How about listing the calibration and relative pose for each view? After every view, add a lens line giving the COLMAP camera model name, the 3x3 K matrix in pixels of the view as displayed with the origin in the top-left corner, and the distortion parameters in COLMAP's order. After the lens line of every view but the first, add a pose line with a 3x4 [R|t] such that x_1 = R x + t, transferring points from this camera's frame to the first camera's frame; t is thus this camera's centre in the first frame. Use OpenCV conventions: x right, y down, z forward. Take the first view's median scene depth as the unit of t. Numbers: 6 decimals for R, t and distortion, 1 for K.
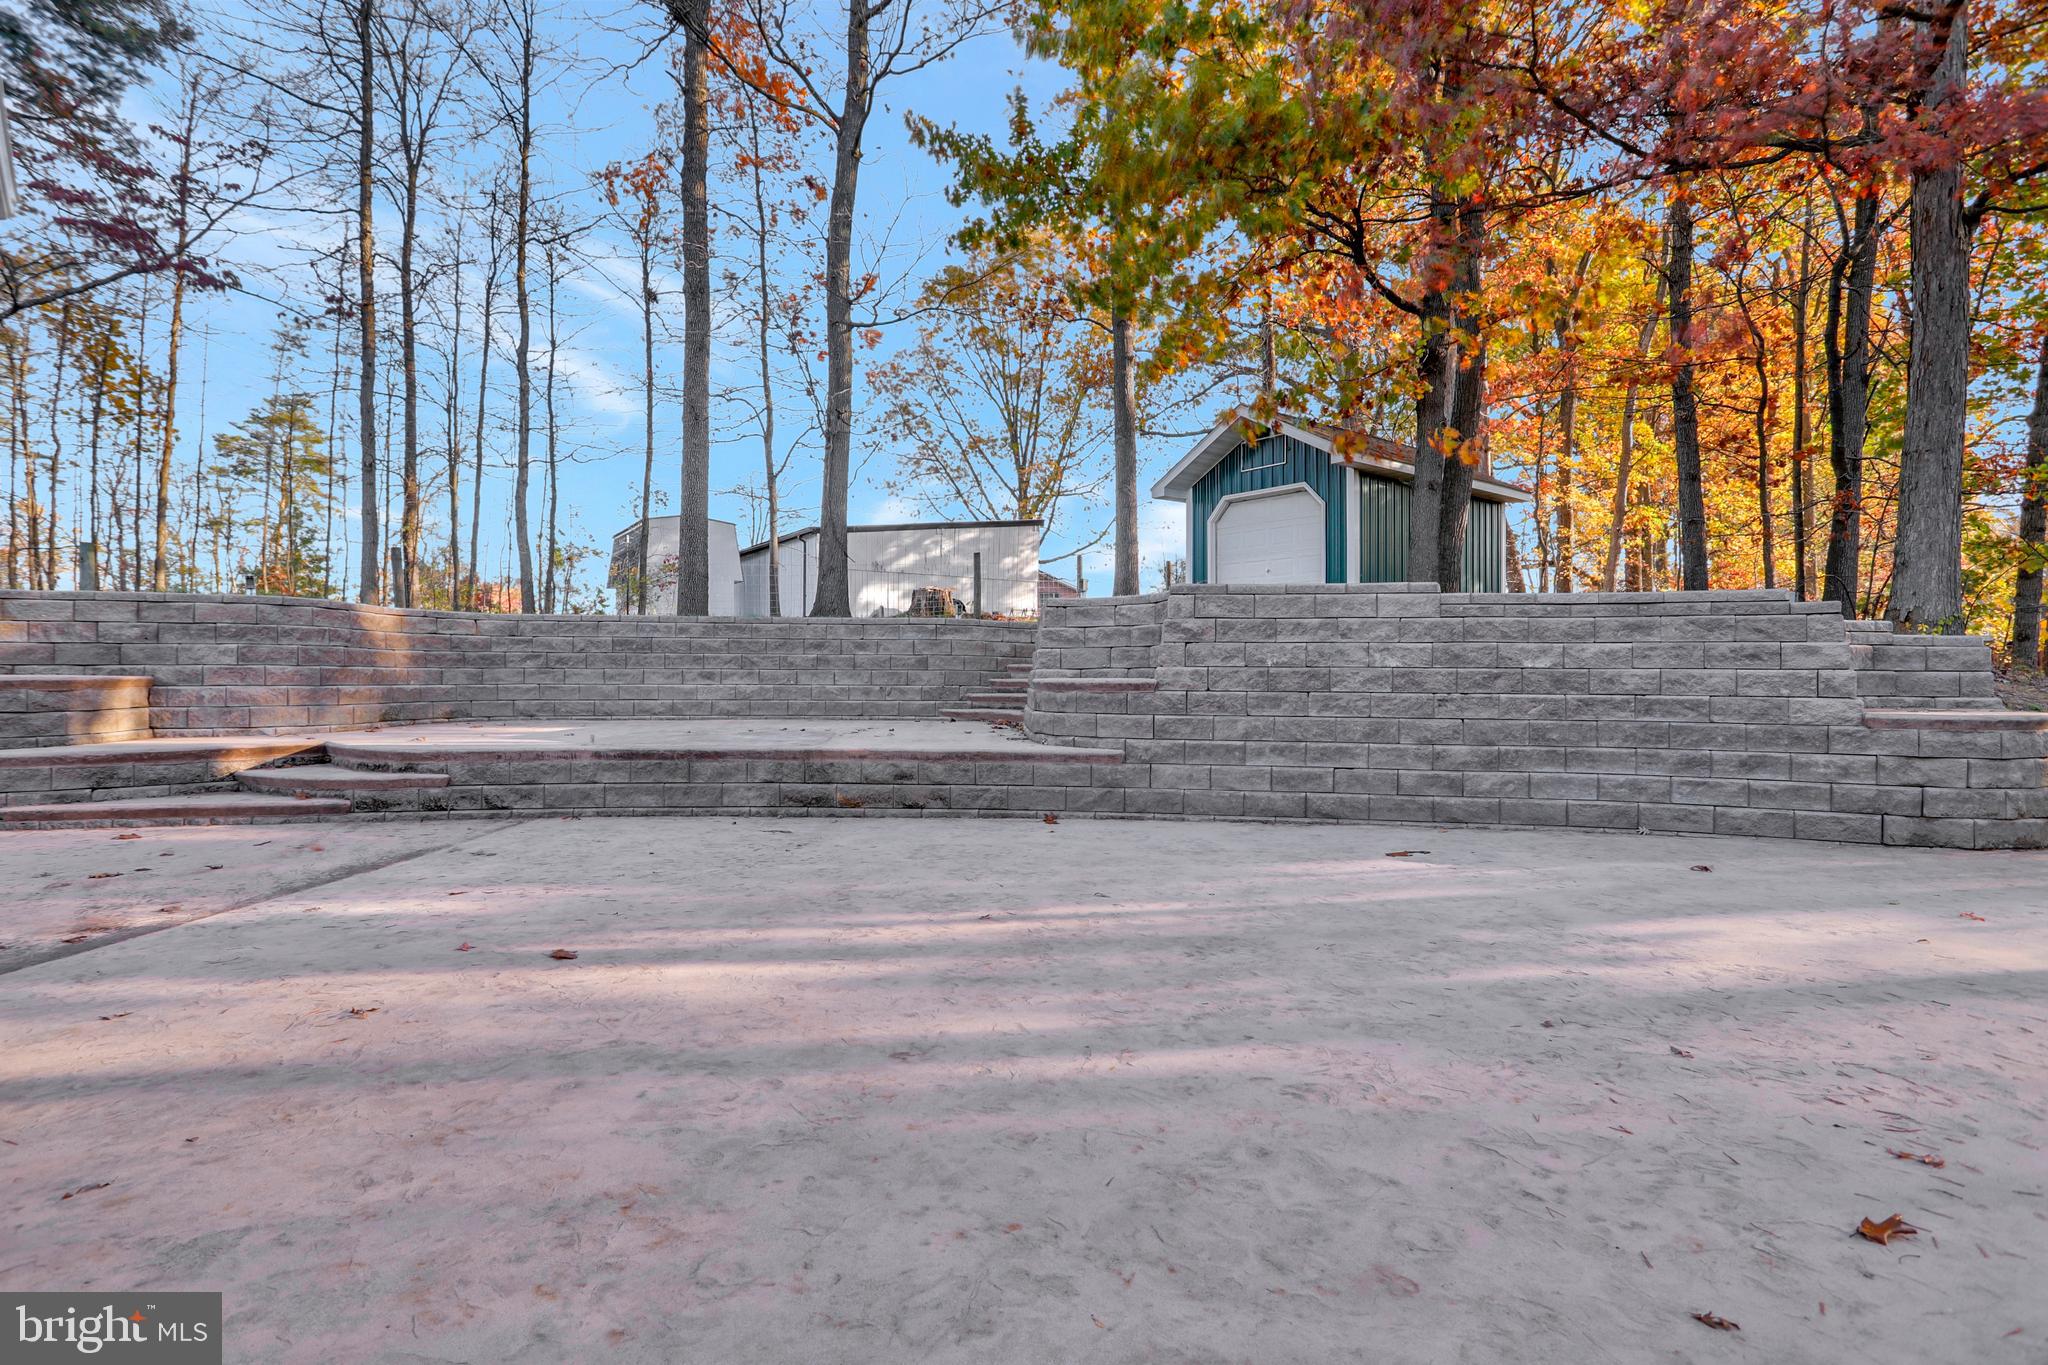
lens RADIAL K [[1008.0, 0, 1016.1], [0, 1008.0, 677.3], [0, 0, 1]] dist [-0.053159, 0.023216]
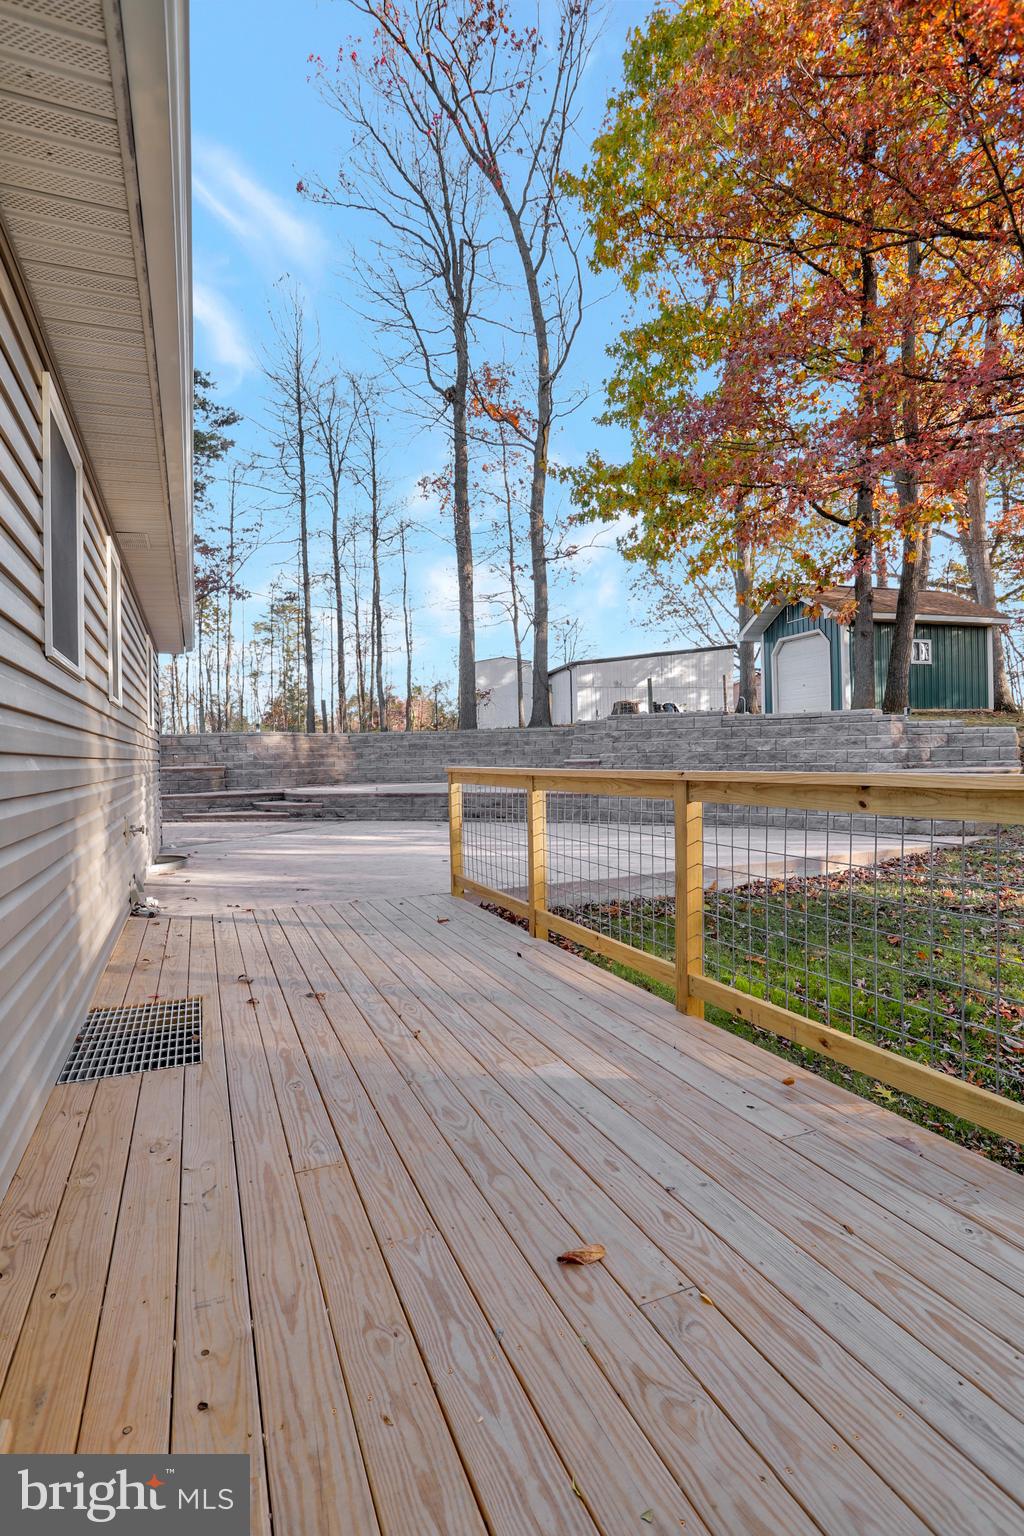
lens RADIAL K [[756.0, 0, 512.8], [0, 756.0, 762.6], [0, 0, 1]] dist [-0.053159, 0.023216]
pose [[0.936606, -0.019906, -0.349817, 0.548154], [0.023098, 0.999721, 0.004954, -0.003423], [0.349621, -0.012720, 0.936805, -0.619459]]
